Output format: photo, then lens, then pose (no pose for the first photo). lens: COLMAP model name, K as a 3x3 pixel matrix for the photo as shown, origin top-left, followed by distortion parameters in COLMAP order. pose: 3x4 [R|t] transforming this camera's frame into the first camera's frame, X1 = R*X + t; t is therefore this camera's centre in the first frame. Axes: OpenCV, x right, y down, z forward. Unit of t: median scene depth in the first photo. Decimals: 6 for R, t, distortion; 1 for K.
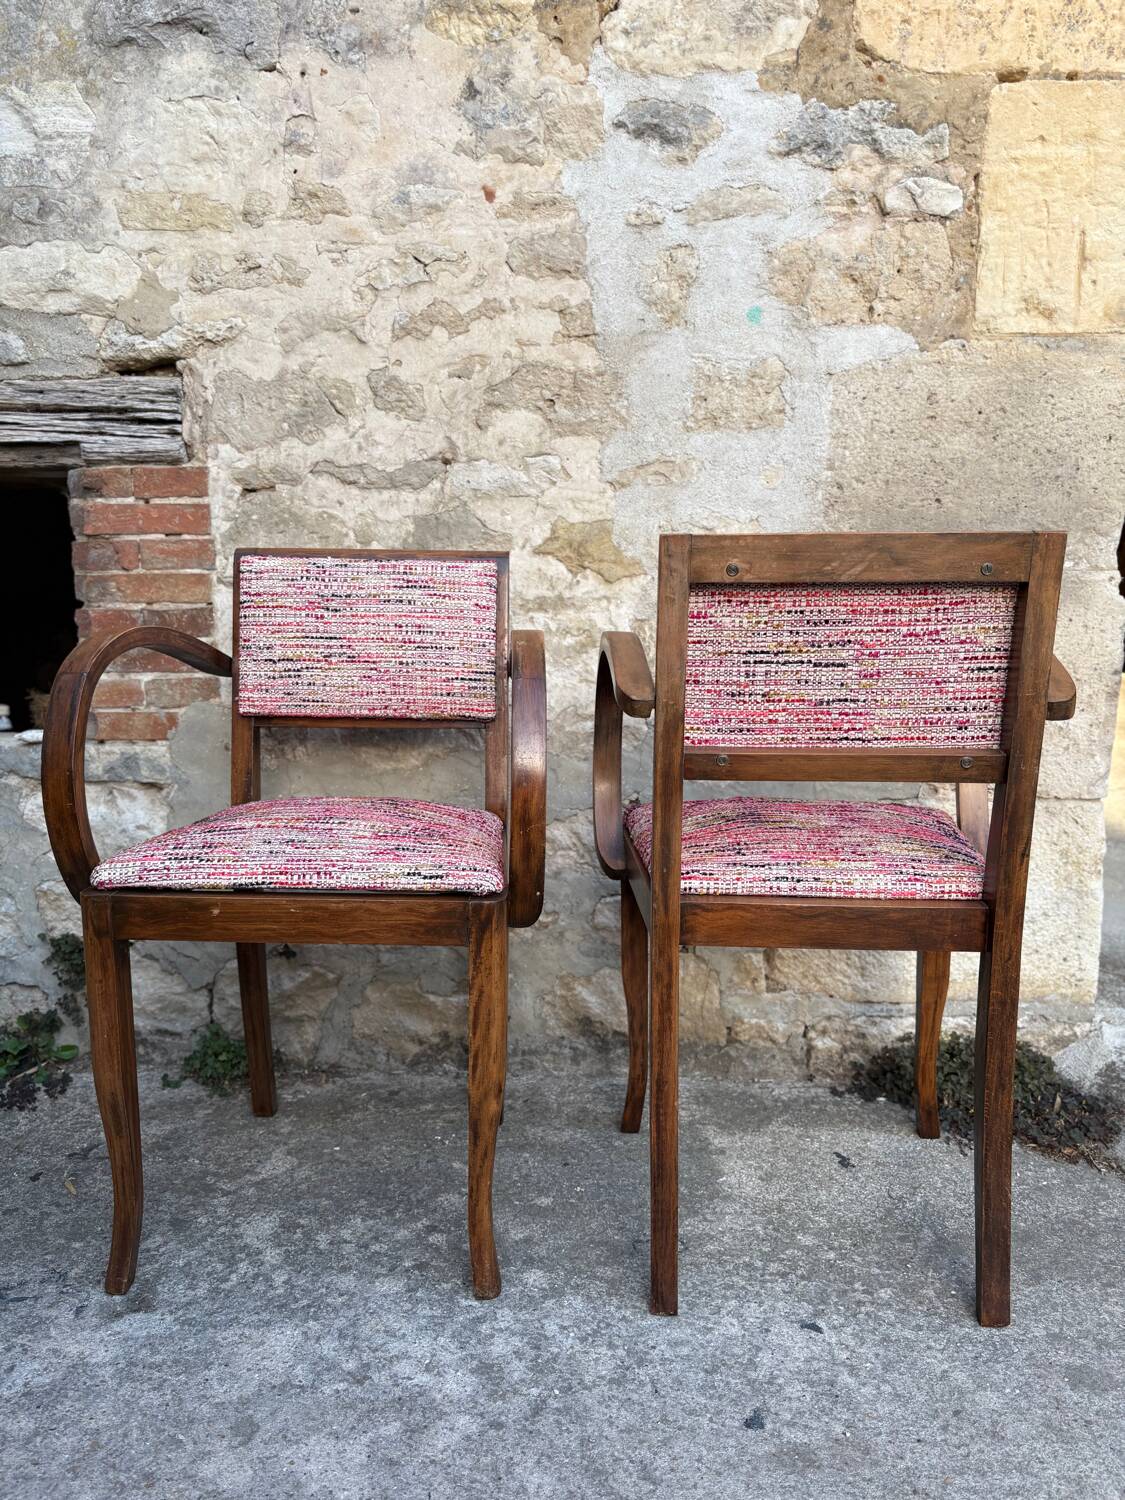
lens RADIAL K [[1140.4, 0, 561.6], [0, 1140.4, 753.8], [0, 0, 1]] dist [0.042067, -0.053592]
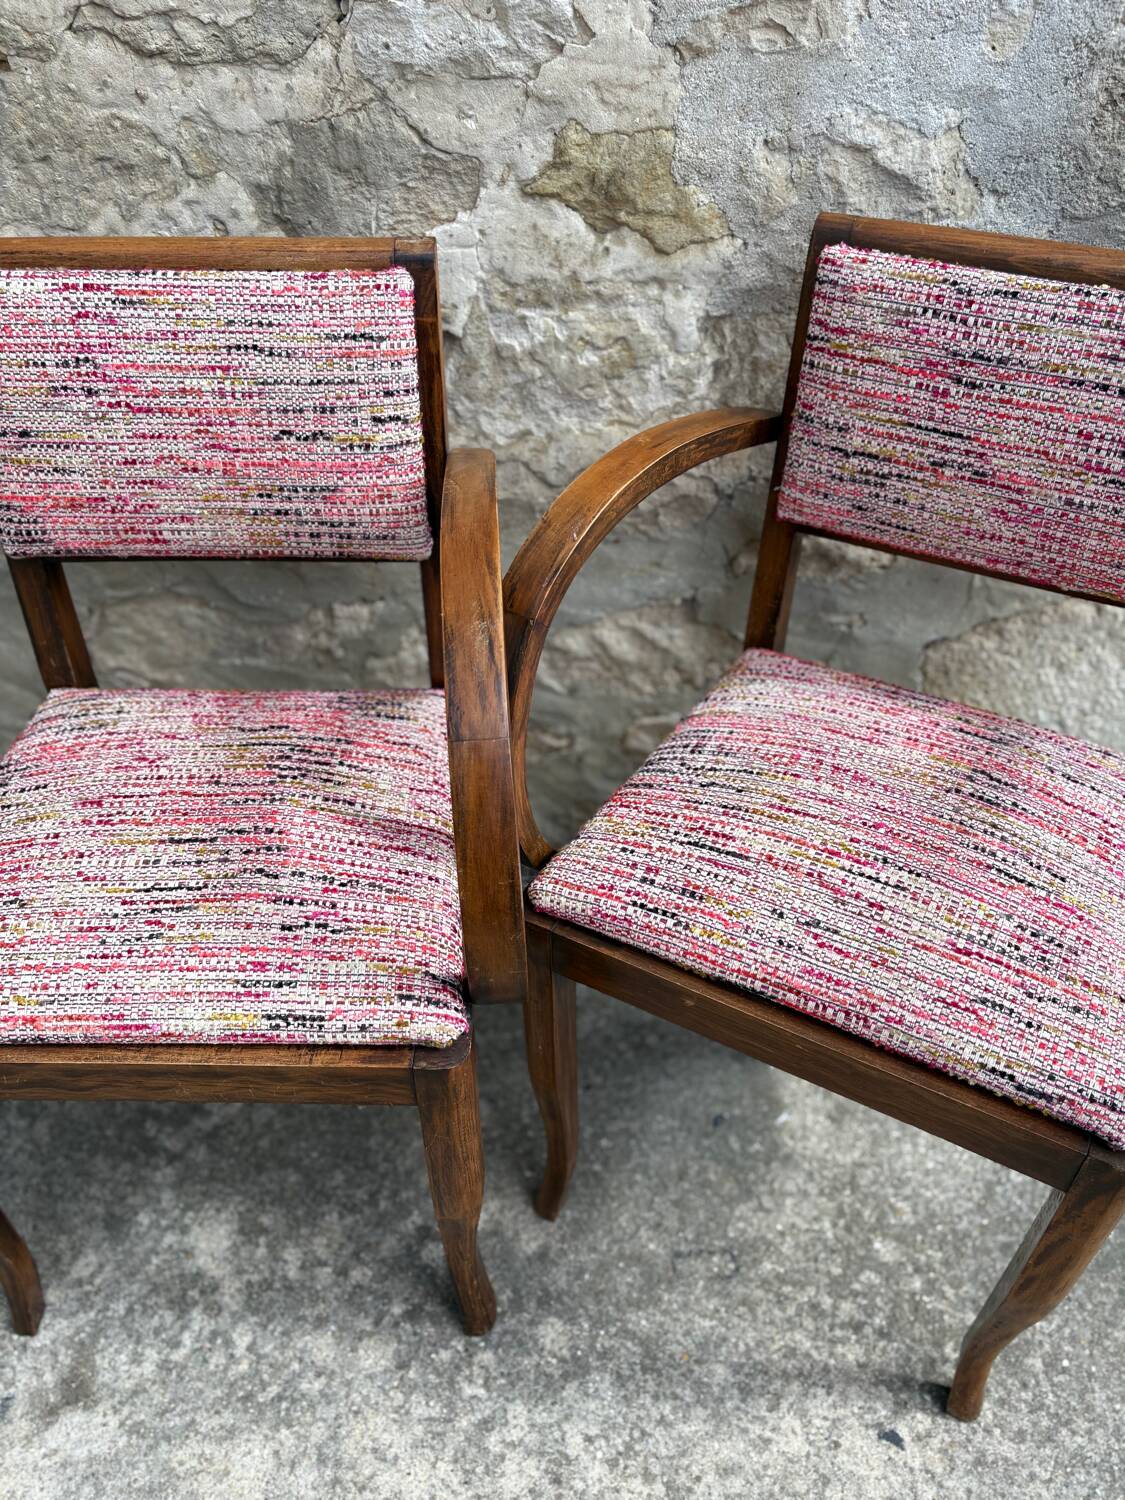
lens RADIAL K [[1144.2, 0, 558.7], [0, 1144.2, 756.7], [0, 0, 1]] dist [0.030307, -0.042412]
pose [[0.999841, -0.009135, -0.015319, -0.002239], [0.016126, 0.829953, 0.557601, -0.288001], [0.007620, -0.557759, 0.829968, 0.460630]]
